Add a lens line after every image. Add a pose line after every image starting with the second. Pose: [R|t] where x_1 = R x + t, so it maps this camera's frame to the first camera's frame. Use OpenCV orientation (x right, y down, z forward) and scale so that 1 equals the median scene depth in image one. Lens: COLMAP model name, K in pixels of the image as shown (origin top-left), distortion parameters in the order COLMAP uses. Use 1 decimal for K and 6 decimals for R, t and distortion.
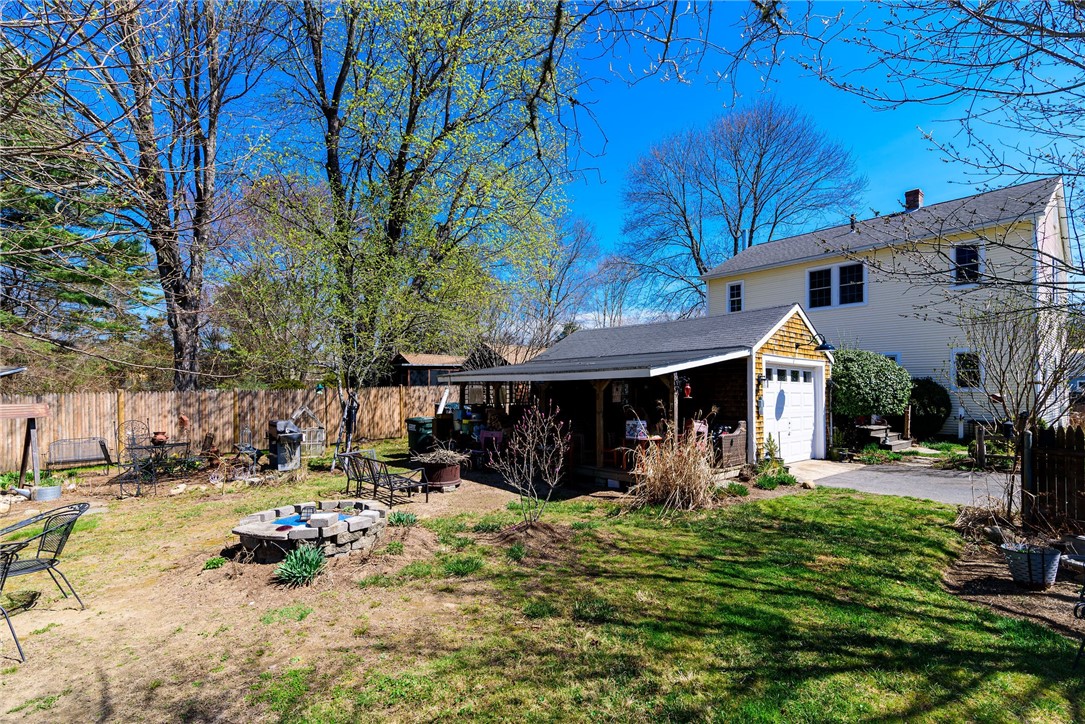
lens RADIAL K [[474.2, 0, 543.2], [0, 474.2, 380.8], [0, 0, 1]] dist [0.001166, 0.000189]
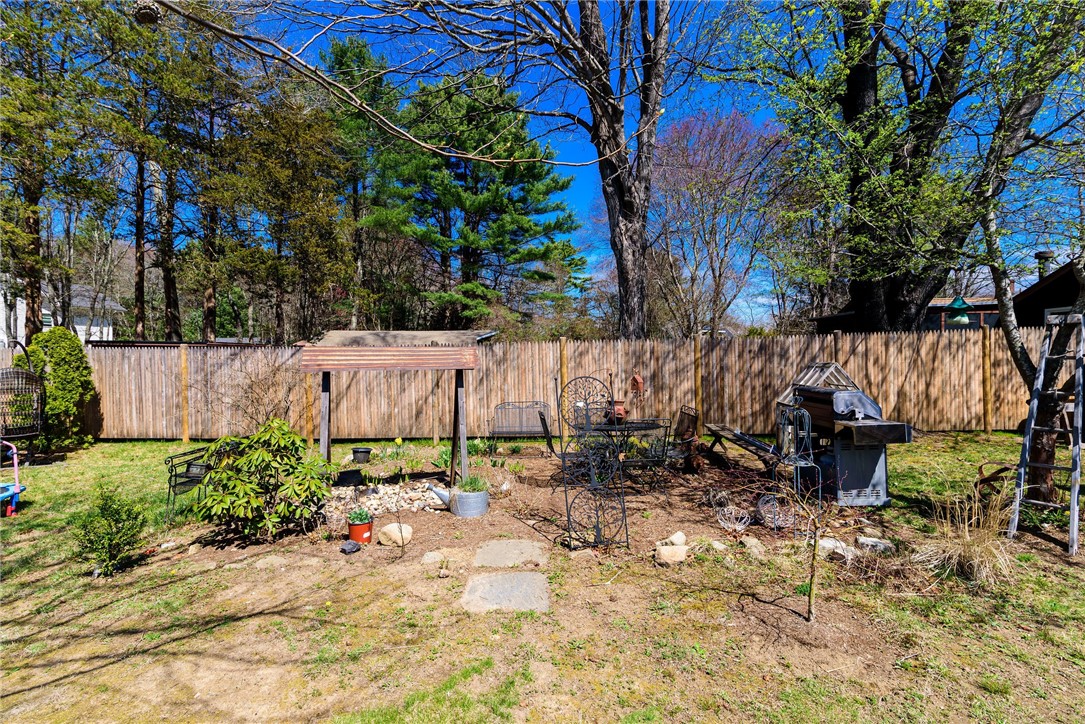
lens RADIAL K [[474.2, 0, 543.2], [0, 474.2, 380.8], [0, 0, 1]] dist [0.001166, 0.000189]
pose [[0.721446, 0.027973, -0.691906, -0.386713], [0.015679, 0.998268, 0.056708, 0.040745], [0.692294, -0.051760, 0.719757, 0.430123]]
